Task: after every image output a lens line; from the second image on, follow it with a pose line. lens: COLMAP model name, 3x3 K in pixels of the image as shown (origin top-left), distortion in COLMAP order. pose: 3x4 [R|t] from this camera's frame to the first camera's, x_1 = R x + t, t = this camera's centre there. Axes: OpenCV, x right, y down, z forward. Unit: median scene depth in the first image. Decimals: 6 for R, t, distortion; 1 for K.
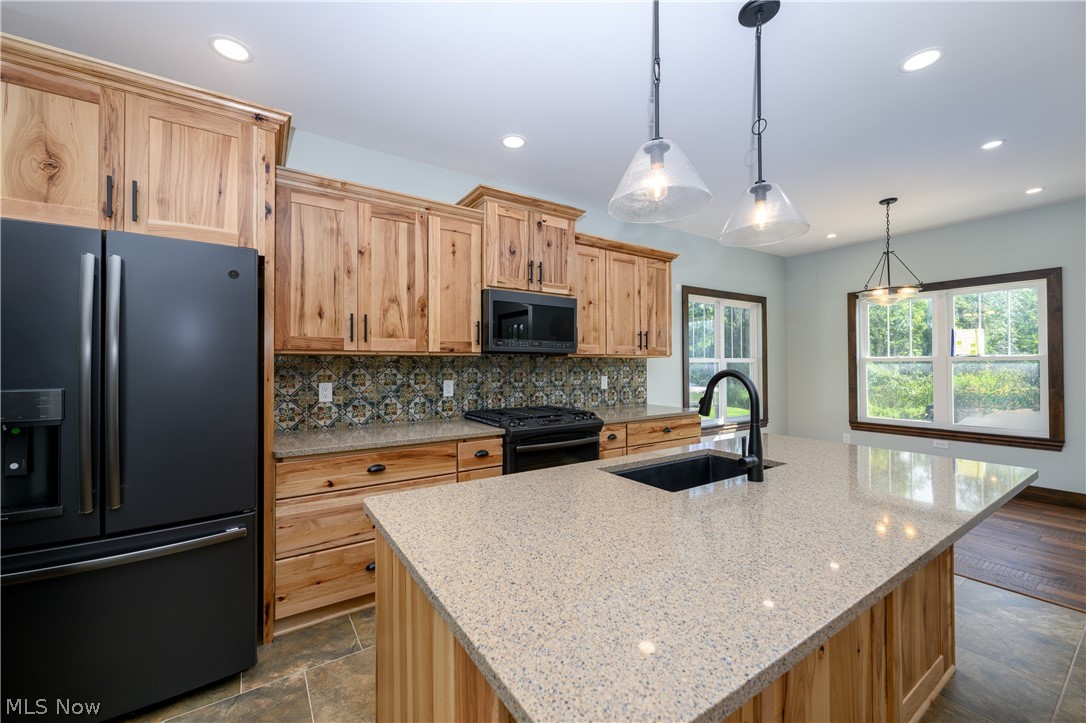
lens RADIAL K [[433.6, 0, 531.6], [0, 433.6, 358.9], [0, 0, 1]] dist [0.000192, 0.000212]
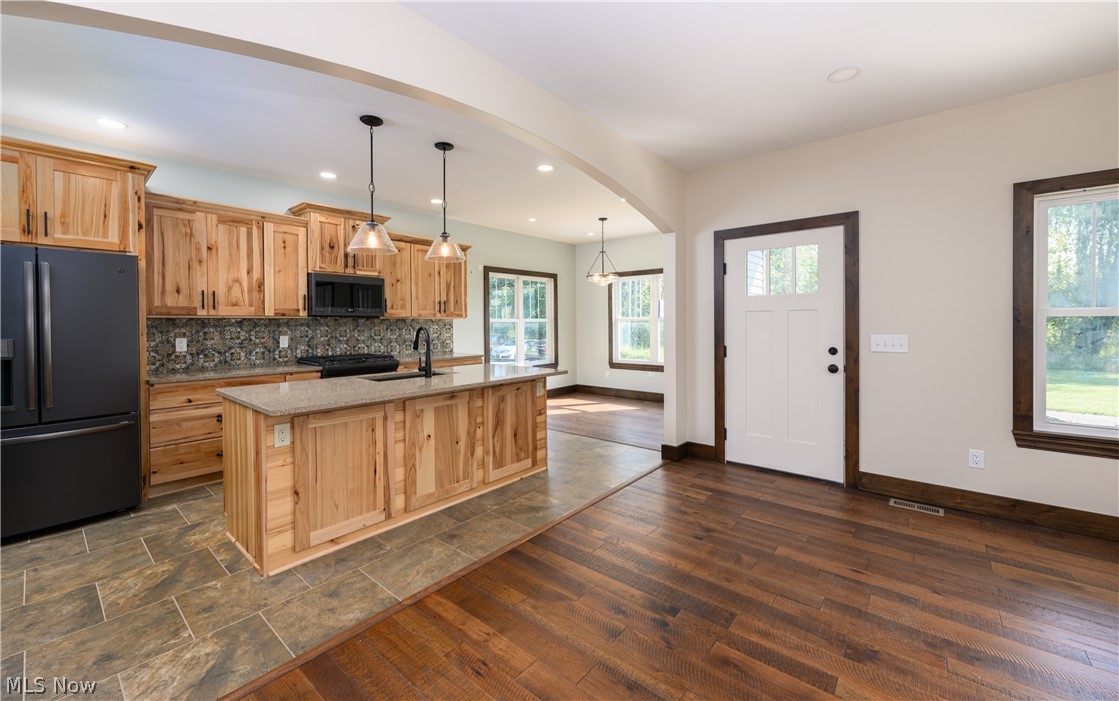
lens RADIAL K [[454.2, 0, 556.2], [0, 454.2, 326.1], [0, 0, 1]] dist [0.003824, -0.000497]
pose [[0.959954, -0.005841, 0.280098, 0.230047], [0.000687, 0.999829, 0.018495, -0.007722], [-0.280159, -0.017562, 0.959793, -0.623704]]
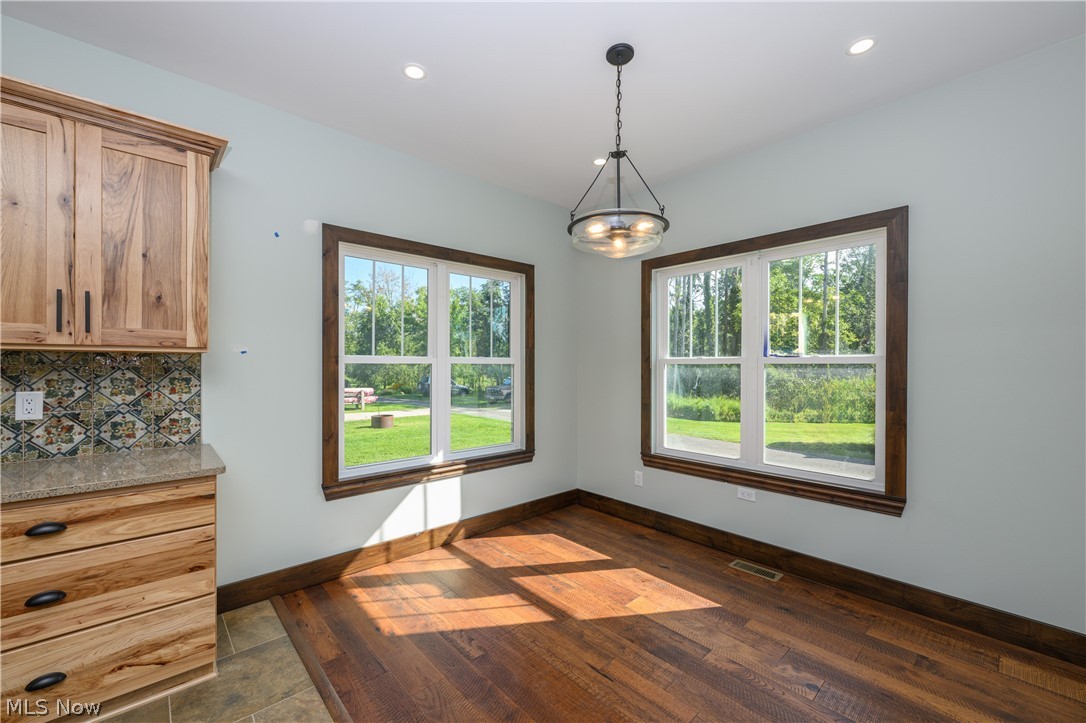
lens RADIAL K [[433.6, 0, 540.1], [0, 433.6, 366.0], [0, 0, 1]] dist [0.000192, 0.000212]
pose [[0.989566, 0.006517, 0.143930, 0.765078], [-0.008559, 0.999871, 0.013568, 0.002860], [-0.143823, -0.014659, 0.989495, 0.577234]]
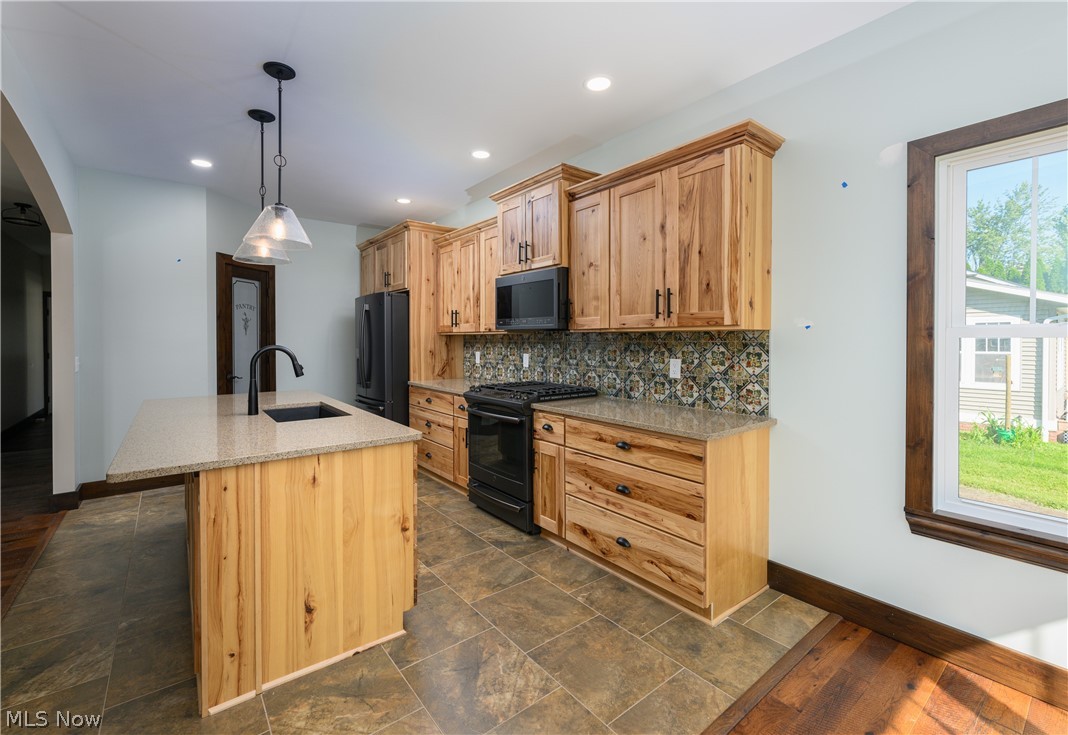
lens RADIAL K [[460.6, 0, 521.6], [0, 460.6, 342.4], [0, 0, 1]] dist [-0.001946, -0.000585]
pose [[0.063014, 0.008288, -0.997978, 1.050373], [0.012567, 0.999880, 0.009097, 0.005653], [0.997934, -0.013115, 0.062902, 0.871760]]
